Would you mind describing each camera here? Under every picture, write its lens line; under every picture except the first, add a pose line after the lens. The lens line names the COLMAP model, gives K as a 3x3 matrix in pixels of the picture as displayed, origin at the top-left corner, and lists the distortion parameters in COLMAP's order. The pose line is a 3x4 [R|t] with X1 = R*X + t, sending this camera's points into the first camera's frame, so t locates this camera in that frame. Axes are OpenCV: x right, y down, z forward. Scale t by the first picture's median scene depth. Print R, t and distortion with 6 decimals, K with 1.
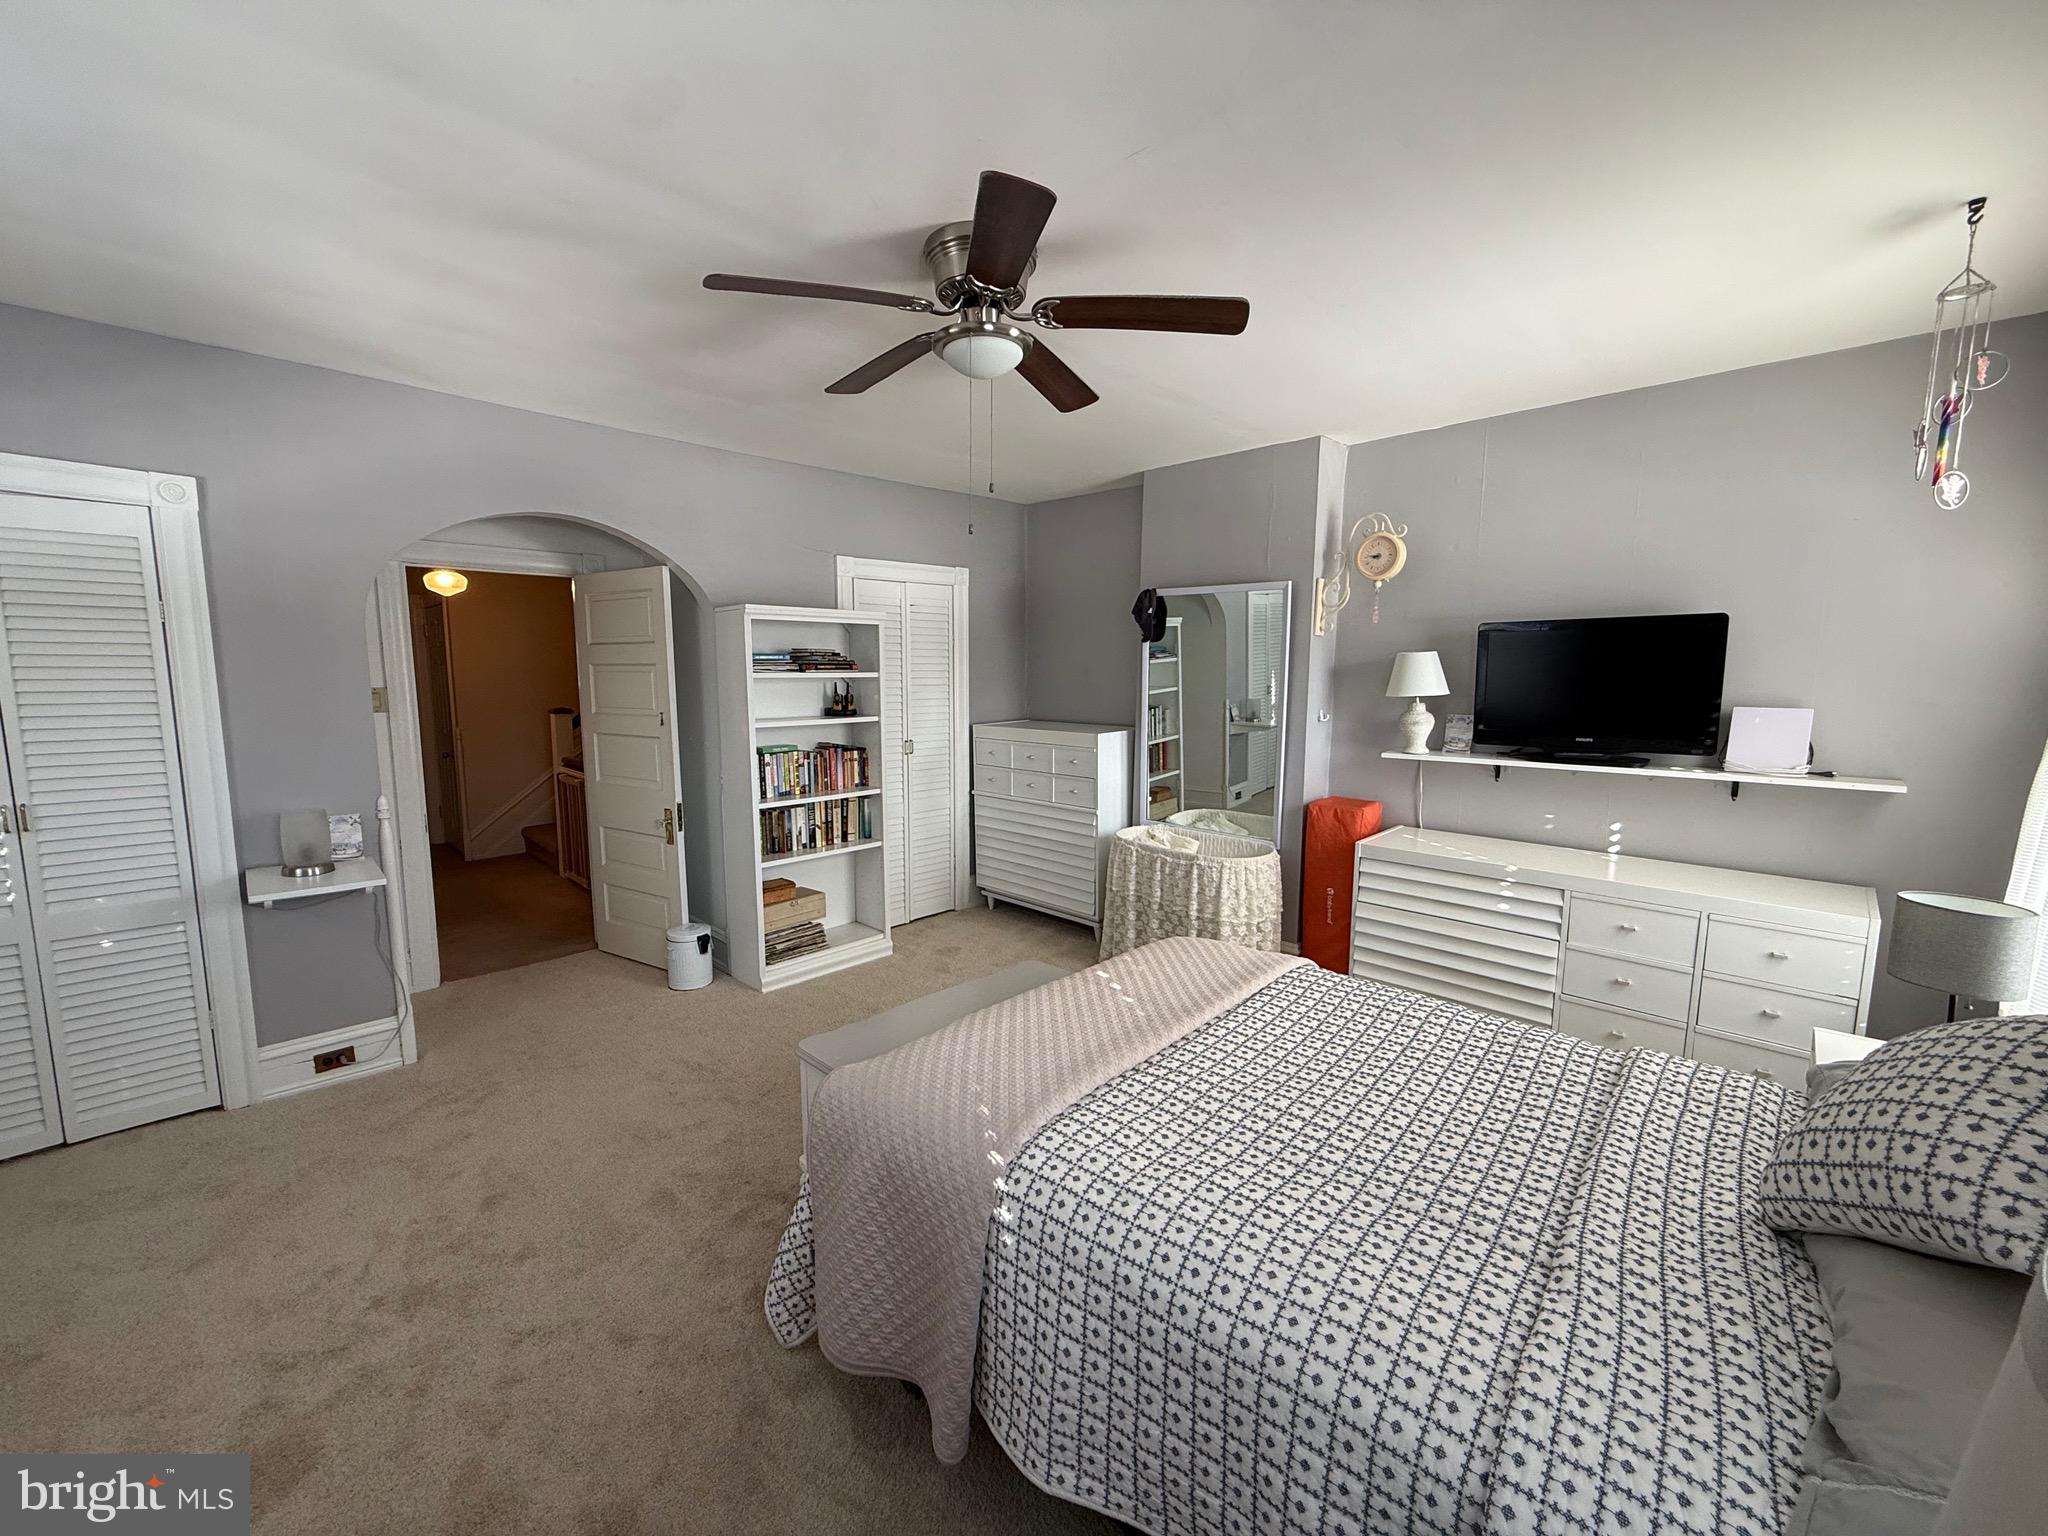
lens RADIAL K [[811.1, 0, 1019.4], [0, 811.1, 763.9], [0, 0, 1]] dist [0.000354, 0.000020]
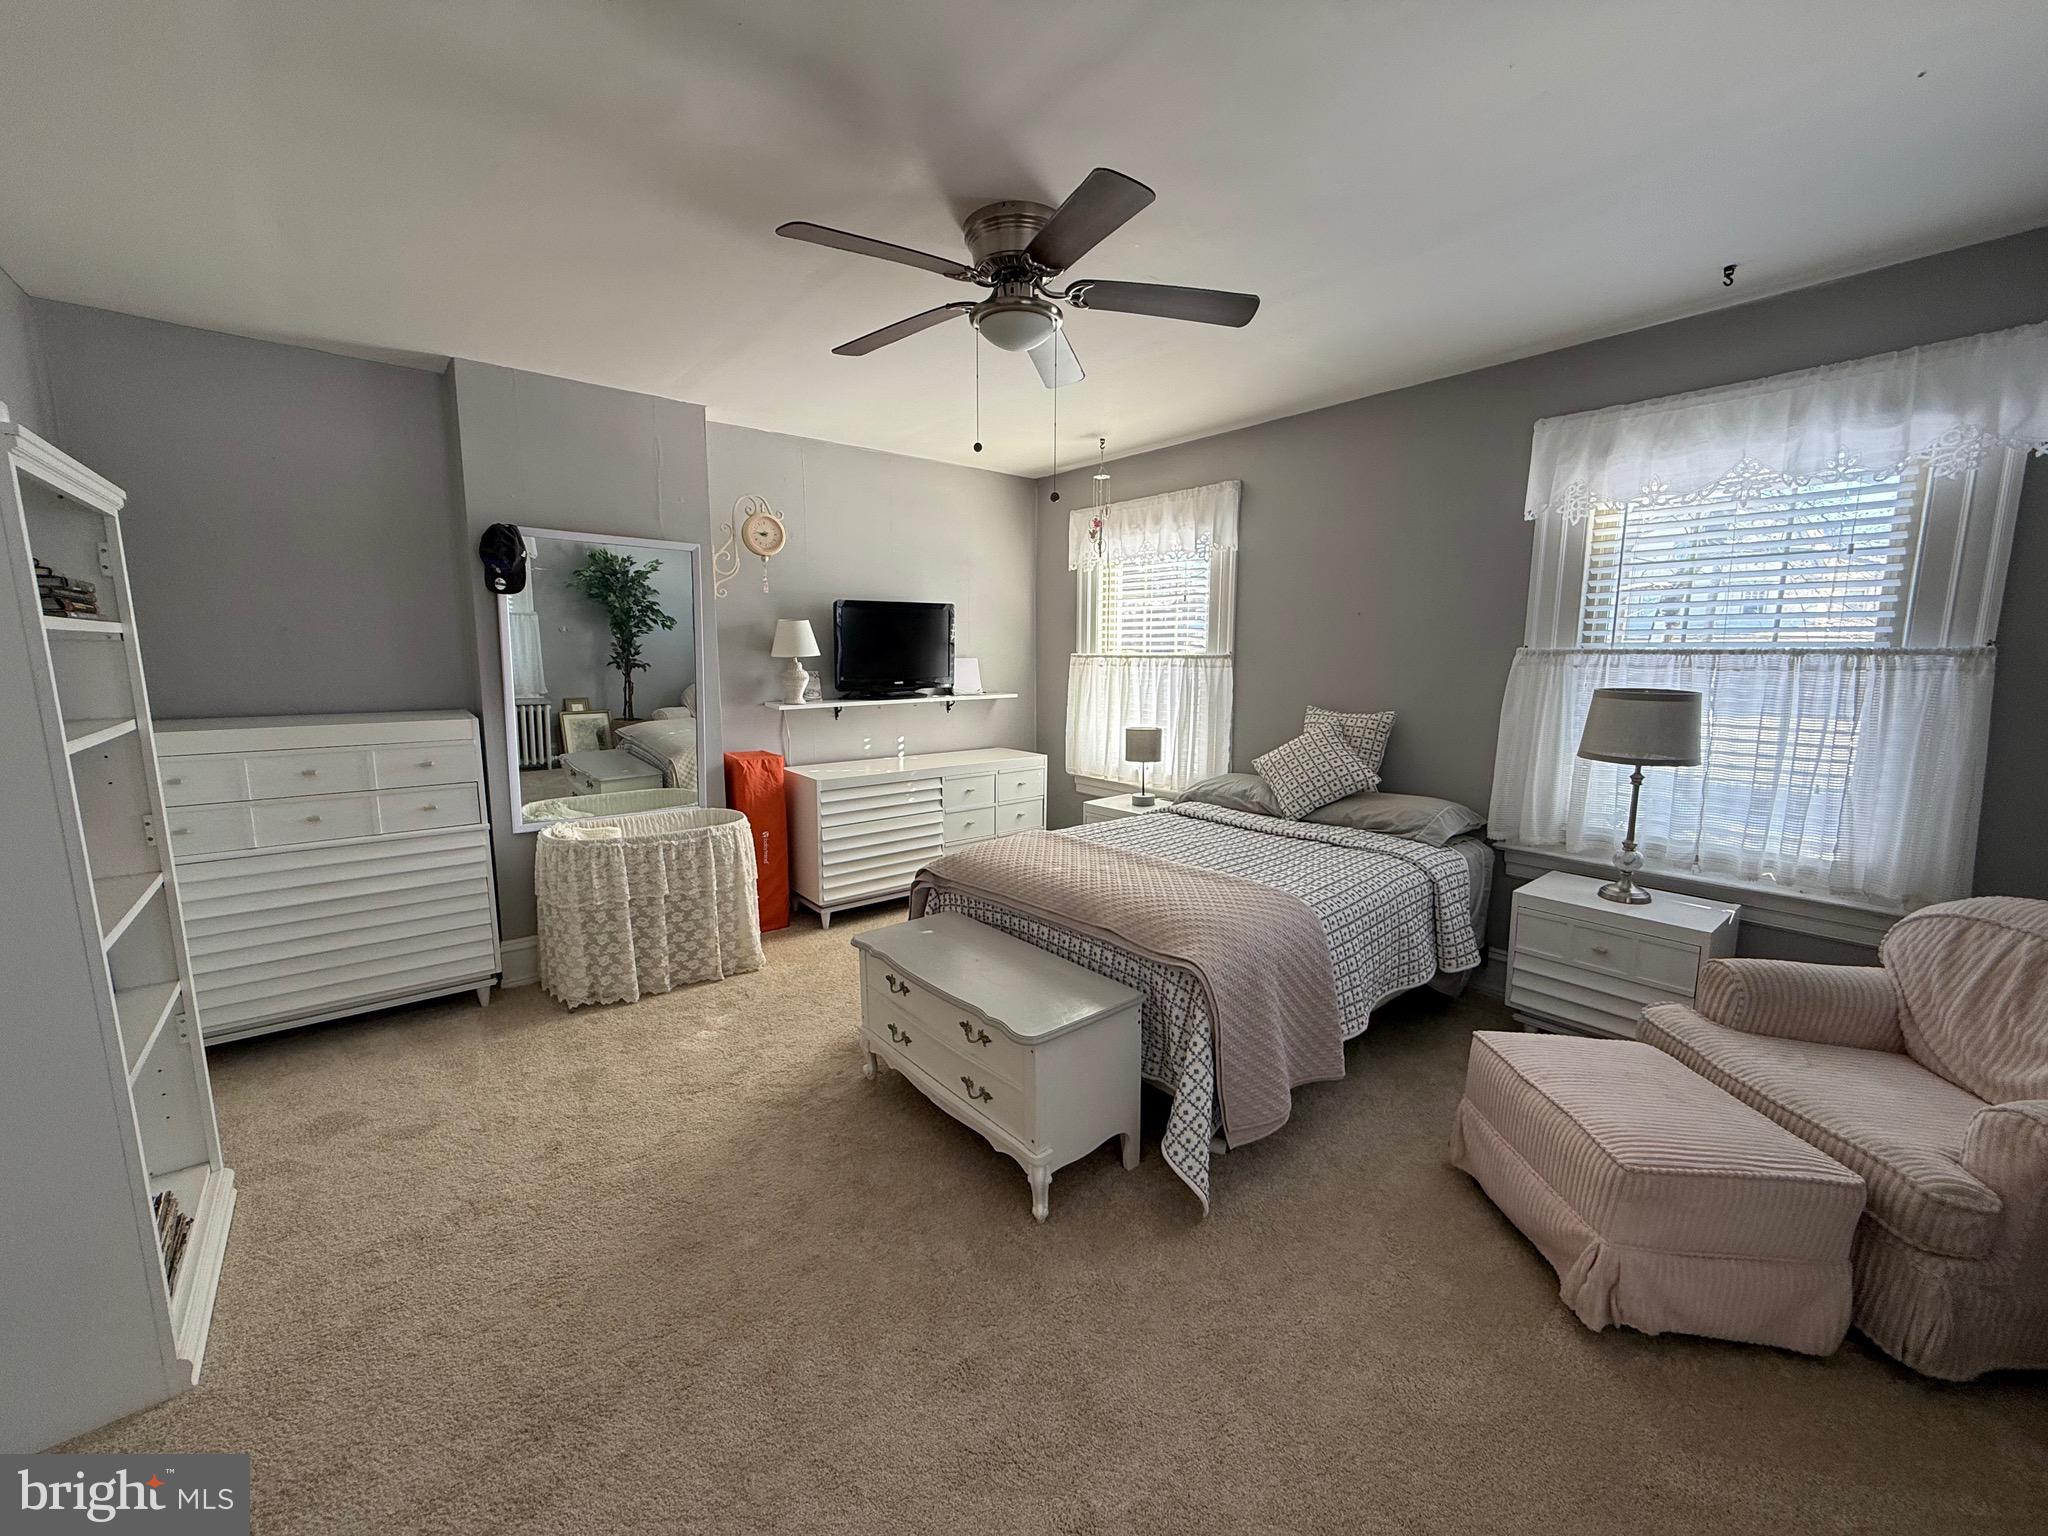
lens RADIAL K [[811.1, 0, 1019.4], [0, 811.1, 763.9], [0, 0, 1]] dist [0.000354, 0.000020]
pose [[0.106603, -0.138468, 0.984613, -0.696400], [0.113345, 0.985493, 0.126320, -0.041421], [-0.987820, 0.098135, 0.120751, 0.546104]]
